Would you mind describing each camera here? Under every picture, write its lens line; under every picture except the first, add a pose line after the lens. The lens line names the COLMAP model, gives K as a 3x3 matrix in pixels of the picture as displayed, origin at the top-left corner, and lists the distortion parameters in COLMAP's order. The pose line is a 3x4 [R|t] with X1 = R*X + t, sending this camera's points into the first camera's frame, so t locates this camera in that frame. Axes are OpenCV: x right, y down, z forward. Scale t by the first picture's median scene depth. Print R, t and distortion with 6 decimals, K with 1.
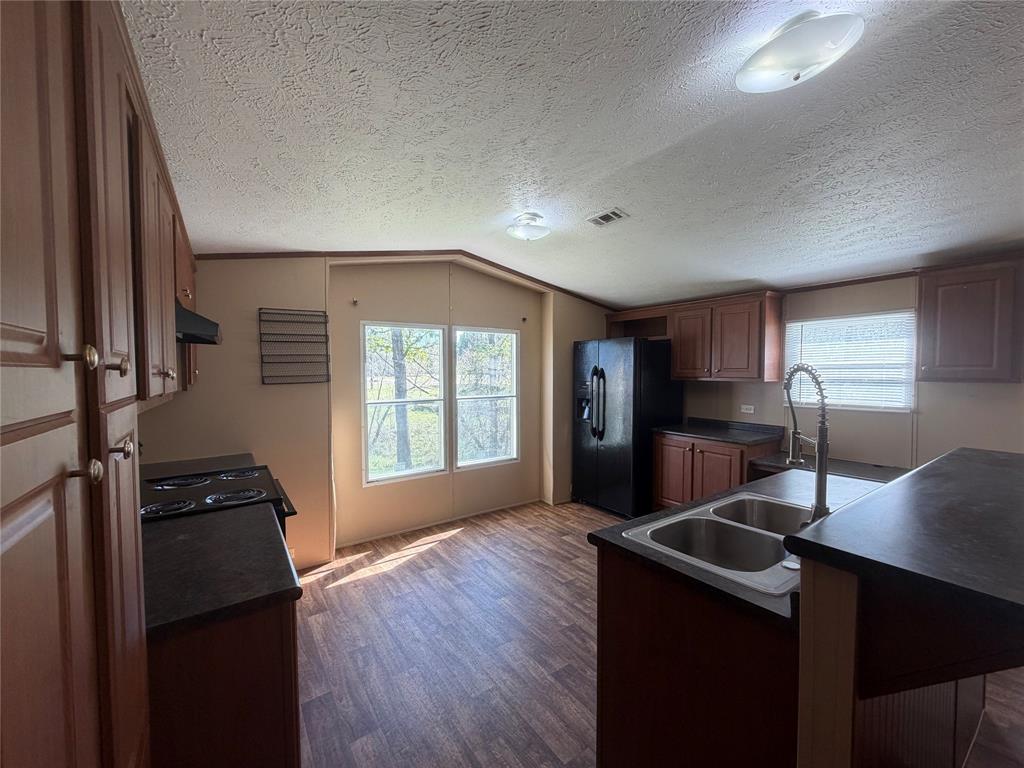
lens RADIAL K [[408.9, 0, 509.3], [0, 408.9, 385.8], [0, 0, 1]] dist [0.000935, -0.000448]
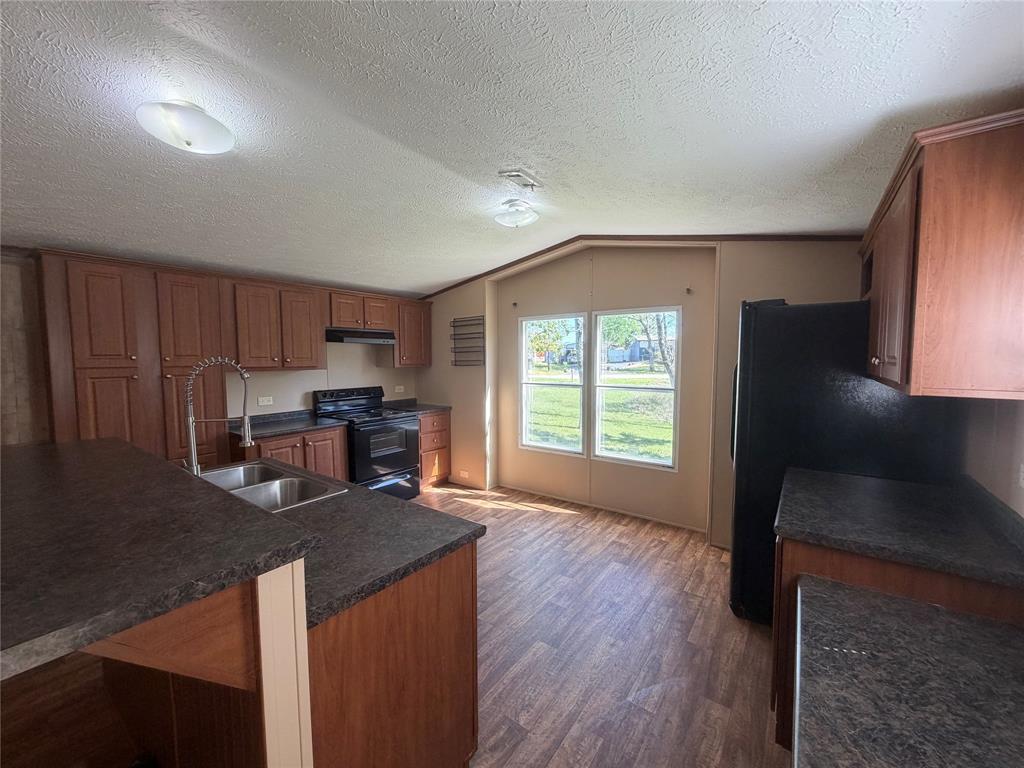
lens RADIAL K [[408.9, 0, 511.3], [0, 408.9, 384.0], [0, 0, 1]] dist [0.000935, -0.000448]
pose [[0.334871, 0.069535, -0.939695, 0.810050], [-0.032226, 0.997535, 0.062330, -0.031018], [0.941713, 0.009410, 0.336287, 0.529332]]
